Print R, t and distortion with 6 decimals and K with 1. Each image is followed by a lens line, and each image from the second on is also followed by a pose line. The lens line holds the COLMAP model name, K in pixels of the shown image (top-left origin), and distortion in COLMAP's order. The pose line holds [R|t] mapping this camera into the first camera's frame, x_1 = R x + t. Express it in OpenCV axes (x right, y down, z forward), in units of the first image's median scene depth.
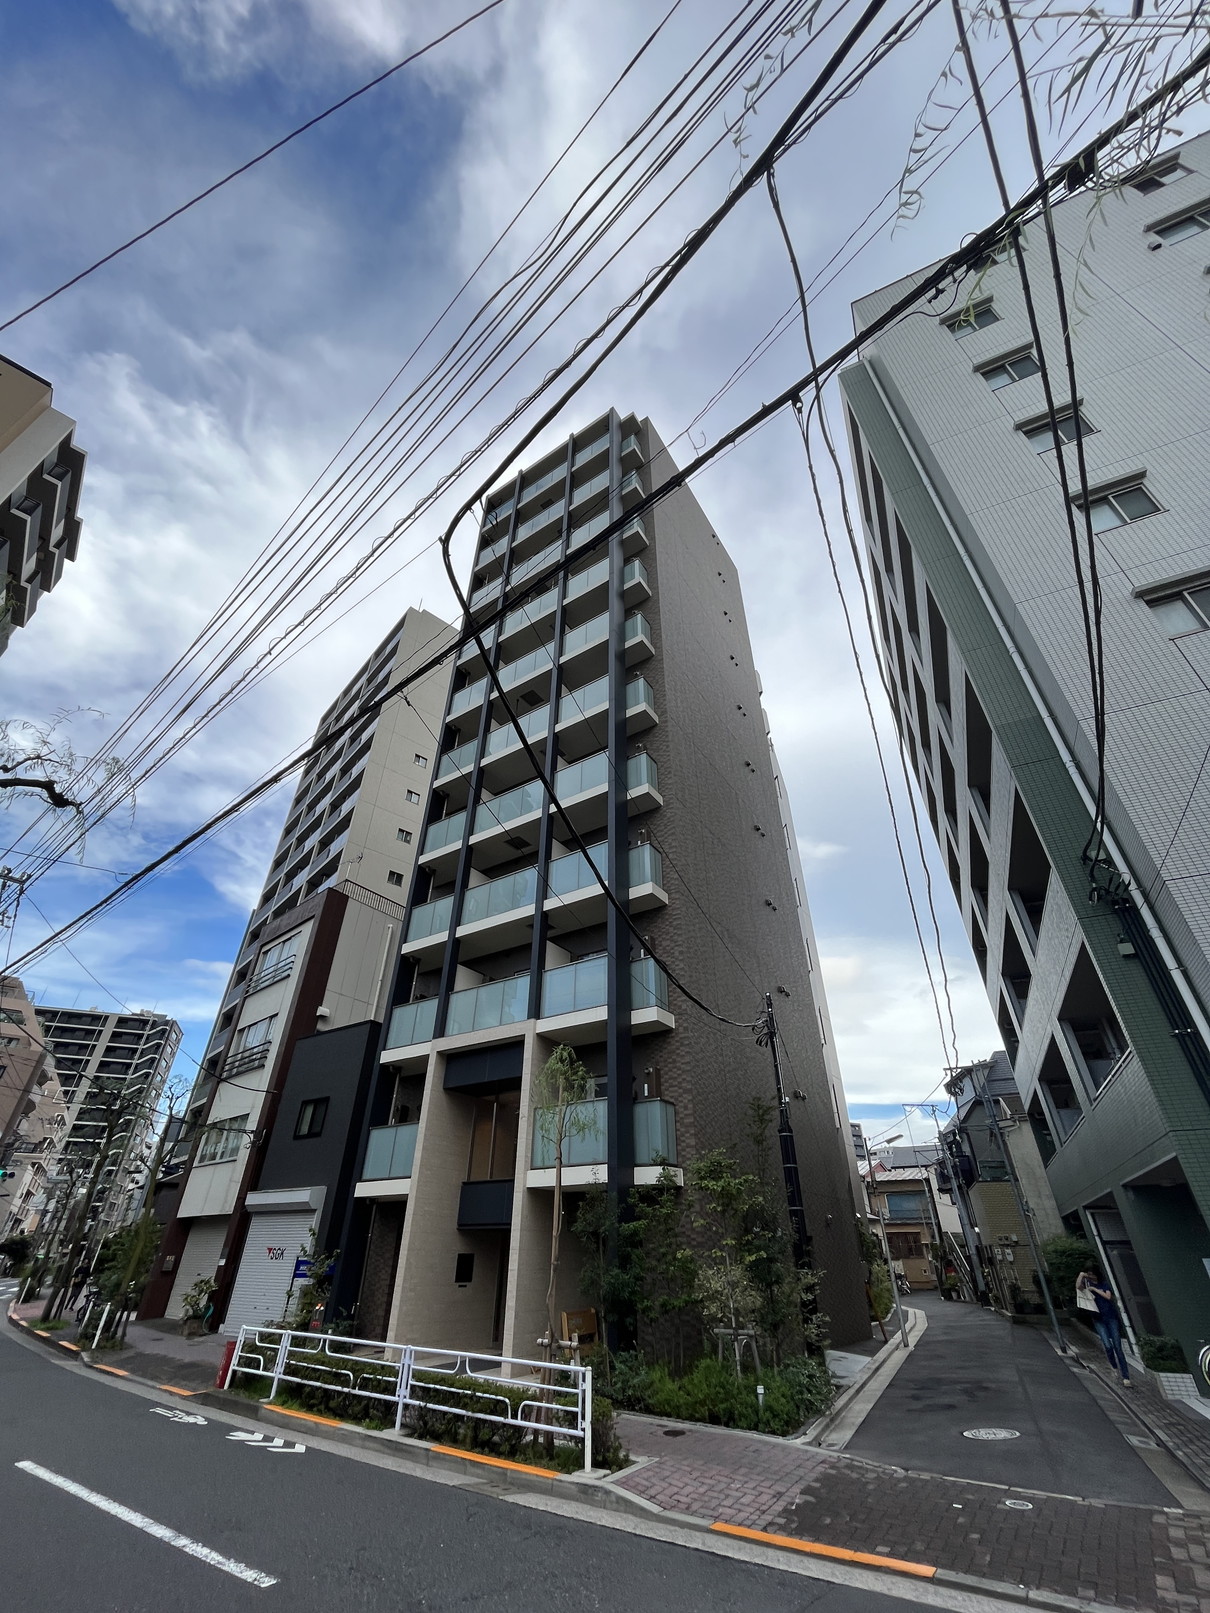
lens RADIAL K [[656.1, 0, 612.6], [0, 656.1, 805.5], [0, 0, 1]] dist [-0.001517, -0.000306]
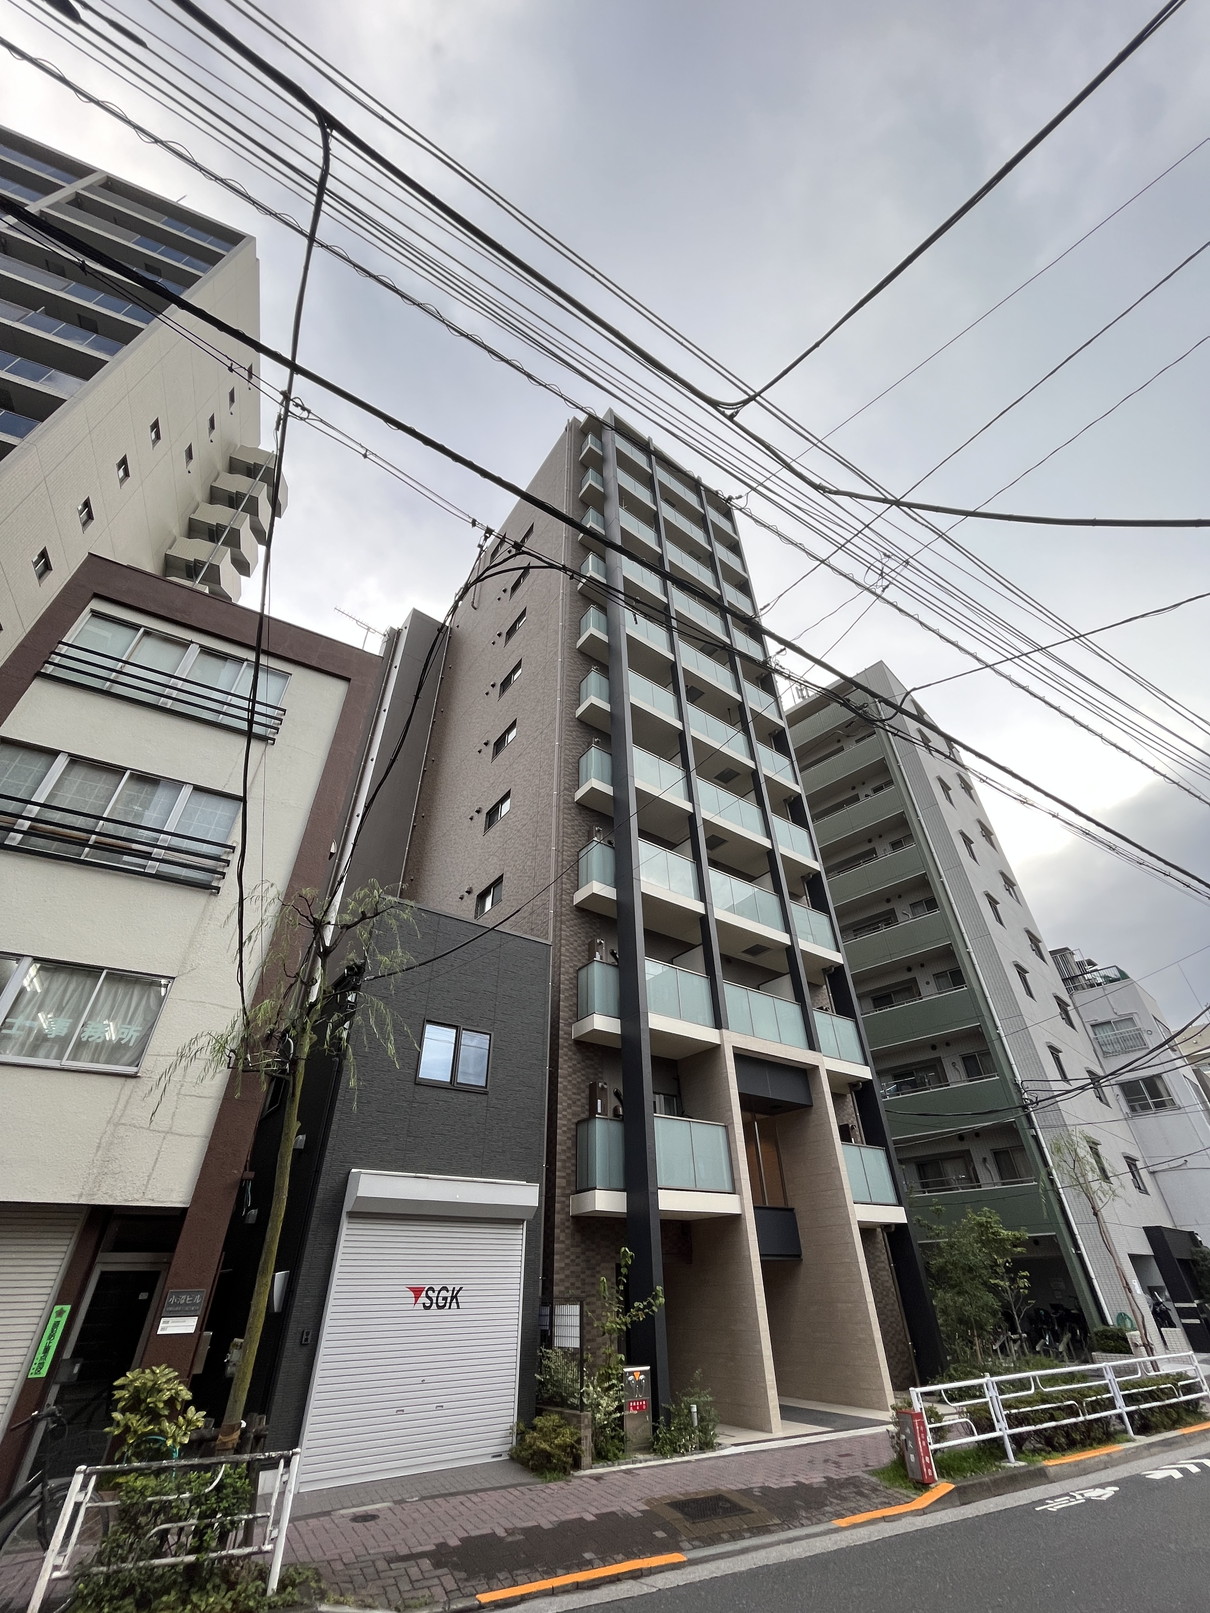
lens RADIAL K [[656.1, 0, 612.6], [0, 656.1, 805.5], [0, 0, 1]] dist [-0.001517, -0.000306]
pose [[0.333854, 0.552356, 0.763835, -1.482574], [-0.519130, 0.784108, -0.340116, 0.649828], [-0.786794, -0.282981, 0.548522, 0.965493]]
